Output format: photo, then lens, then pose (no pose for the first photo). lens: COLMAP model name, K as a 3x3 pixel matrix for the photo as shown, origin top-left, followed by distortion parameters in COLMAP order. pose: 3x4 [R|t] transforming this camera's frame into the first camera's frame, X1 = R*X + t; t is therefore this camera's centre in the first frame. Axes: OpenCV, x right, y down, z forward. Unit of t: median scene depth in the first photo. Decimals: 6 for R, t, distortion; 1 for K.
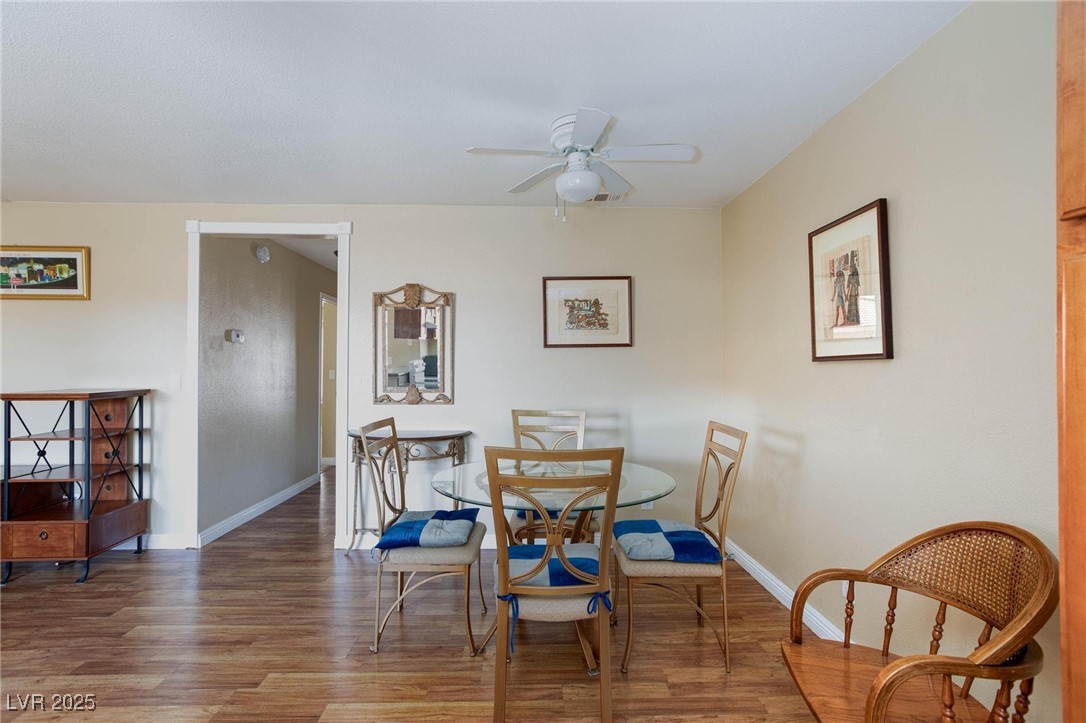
lens RADIAL K [[512.3, 0, 543.0], [0, 512.3, 361.5], [0, 0, 1]] dist [0.000019, 0.001088]
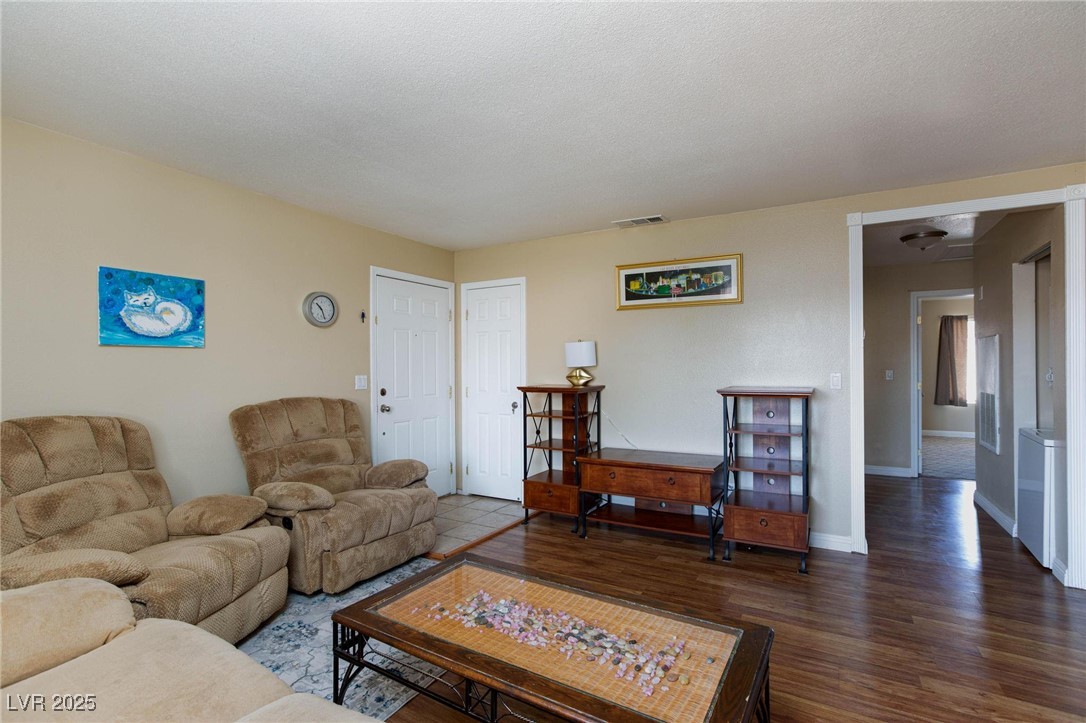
lens RADIAL K [[512.3, 0, 543.0], [0, 512.3, 361.5], [0, 0, 1]] dist [0.000019, 0.001088]
pose [[0.847963, -0.008892, -0.529981, -0.675384], [0.010545, 0.999944, 0.000094, -0.002030], [0.529951, -0.005668, 0.848009, -0.128074]]
